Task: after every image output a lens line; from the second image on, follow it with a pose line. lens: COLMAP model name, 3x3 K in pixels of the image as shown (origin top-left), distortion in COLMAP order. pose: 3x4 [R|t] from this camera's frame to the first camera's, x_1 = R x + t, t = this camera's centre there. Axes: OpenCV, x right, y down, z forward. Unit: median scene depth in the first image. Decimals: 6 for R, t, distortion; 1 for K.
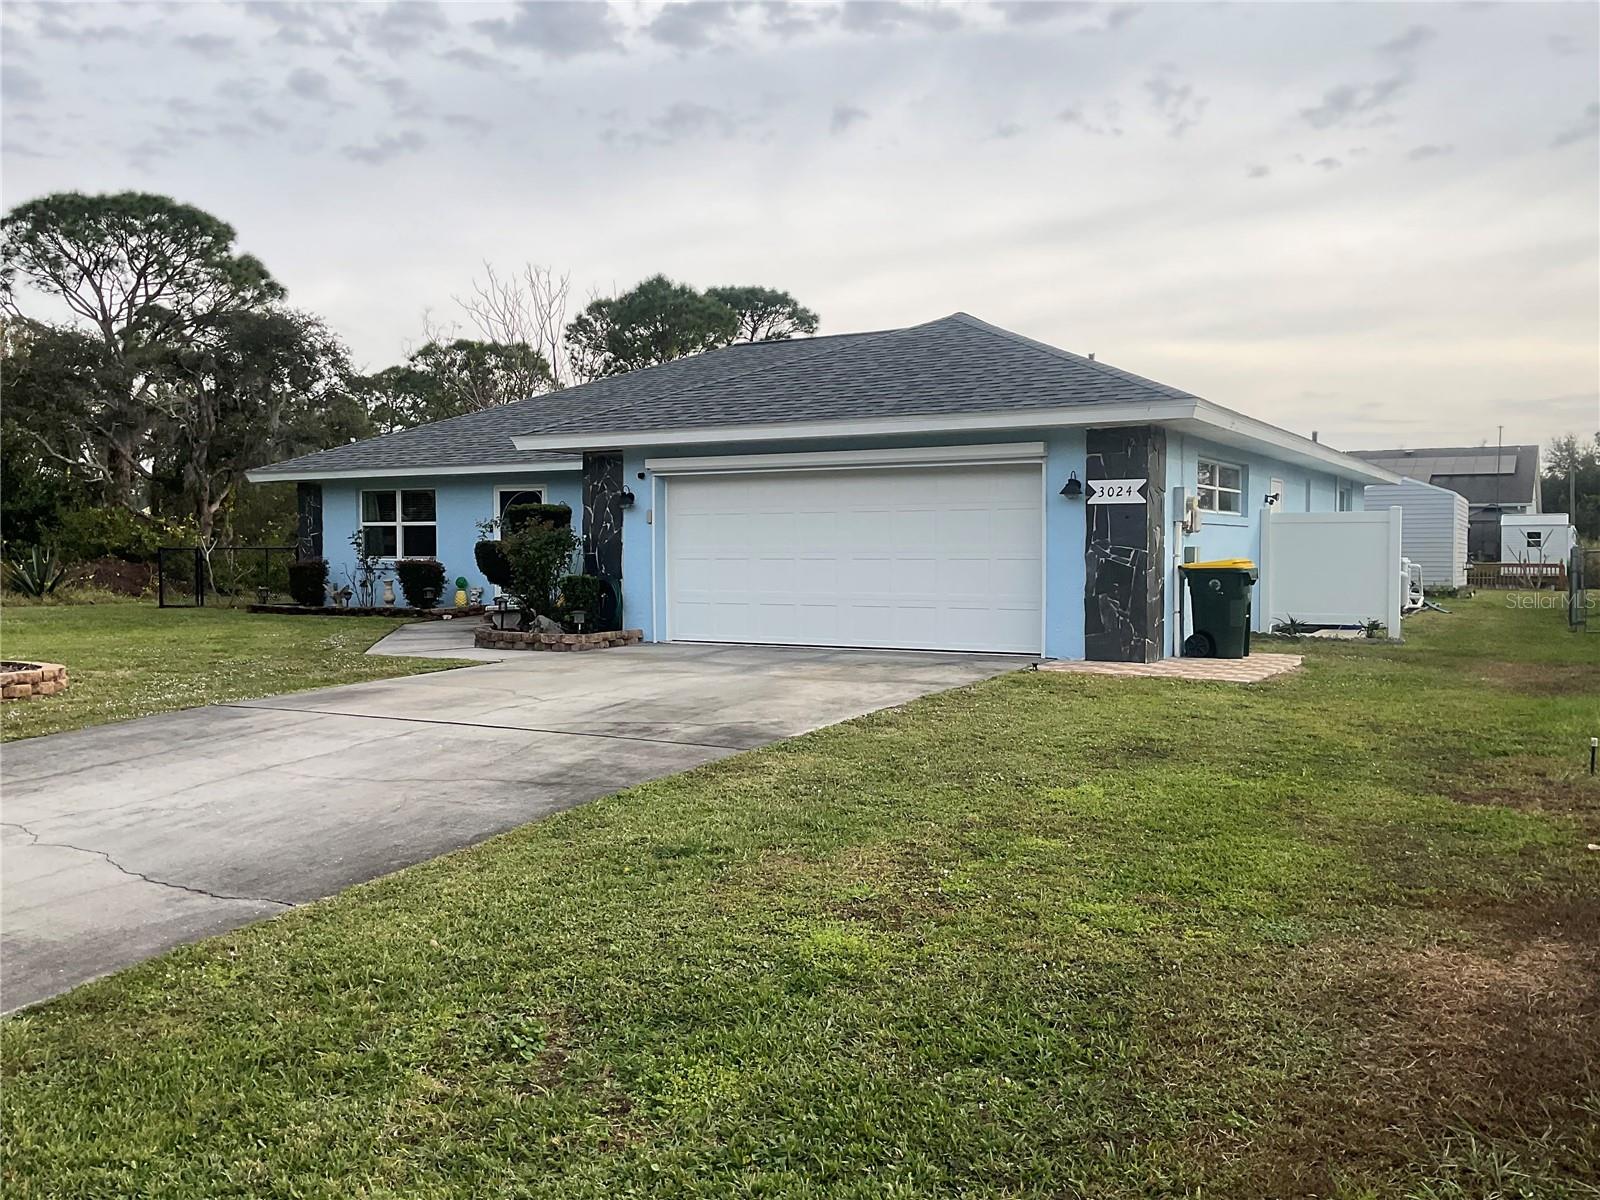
lens RADIAL K [[1431.1, 0, 795.8], [0, 1431.1, 610.2], [0, 0, 1]] dist [0.022742, -0.014302]
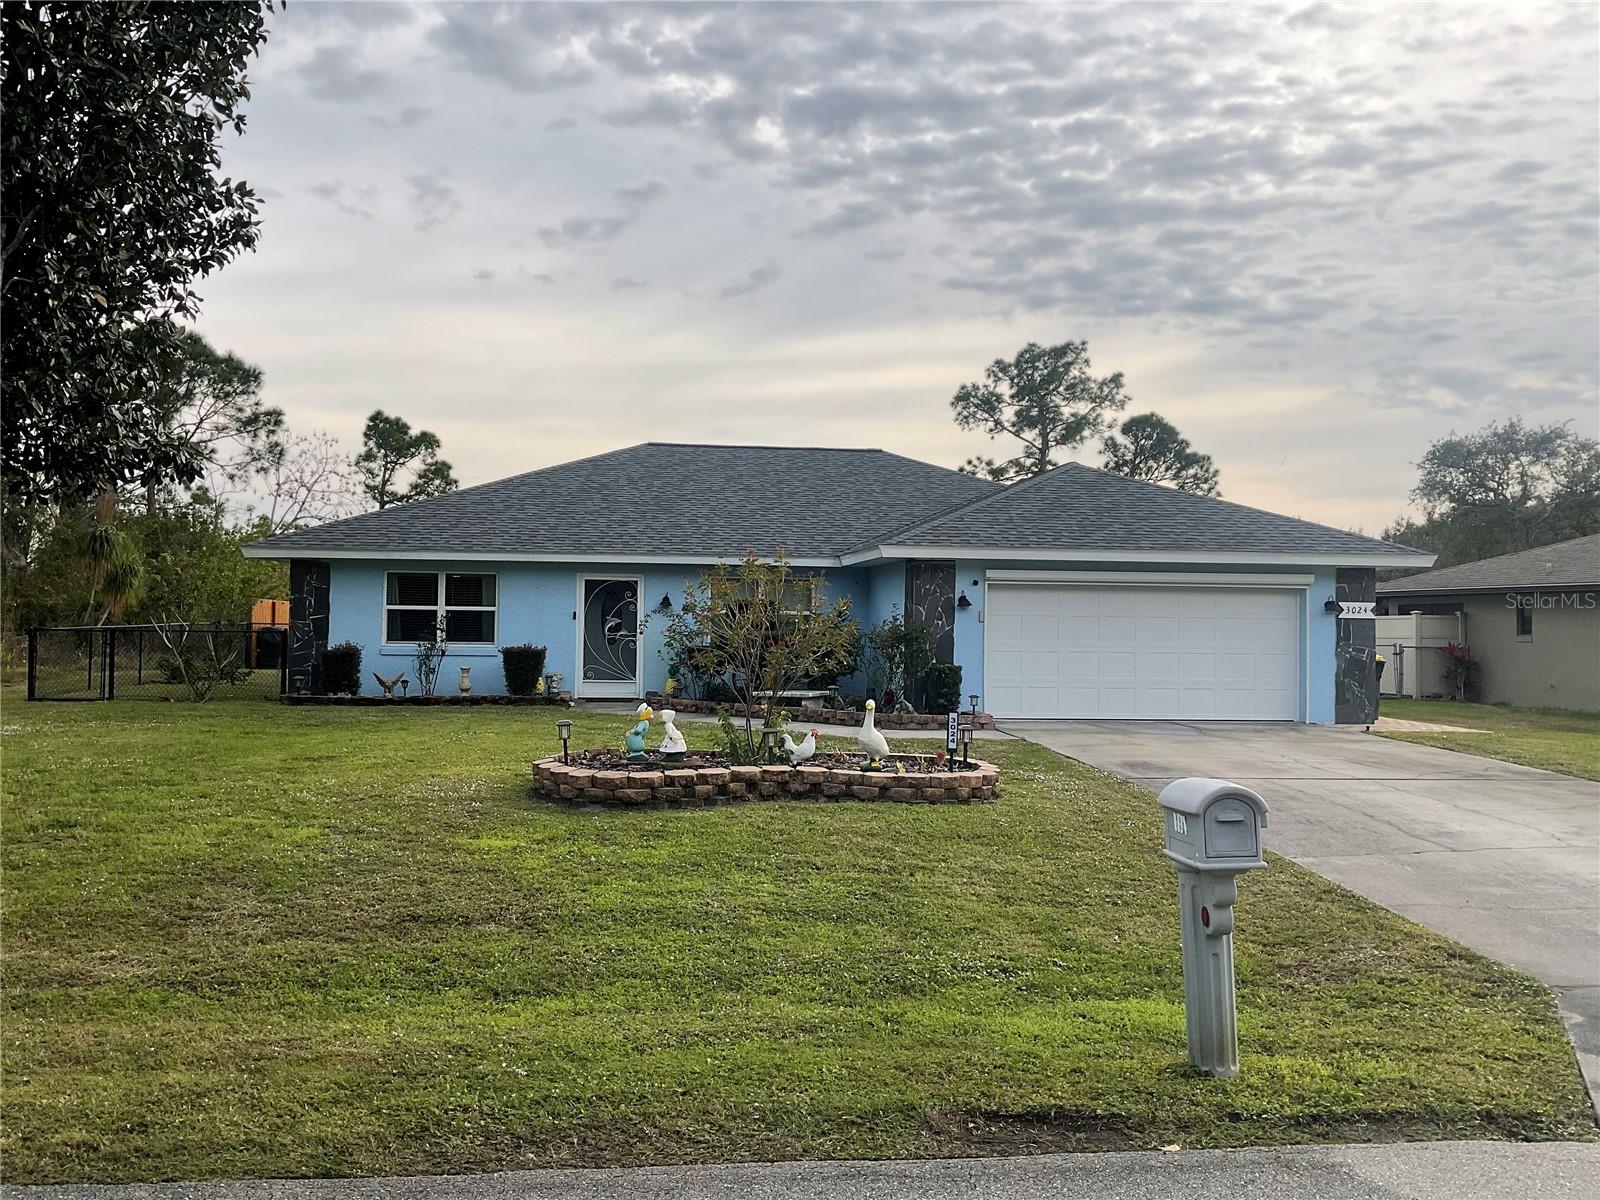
lens RADIAL K [[1431.1, 0, 797.9], [0, 1431.1, 592.7], [0, 0, 1]] dist [0.022742, -0.014302]
pose [[0.791626, 0.026069, 0.610450, -0.950960], [0.012153, 0.998220, -0.058387, -0.016454], [-0.610886, 0.053639, 0.789900, 0.136746]]
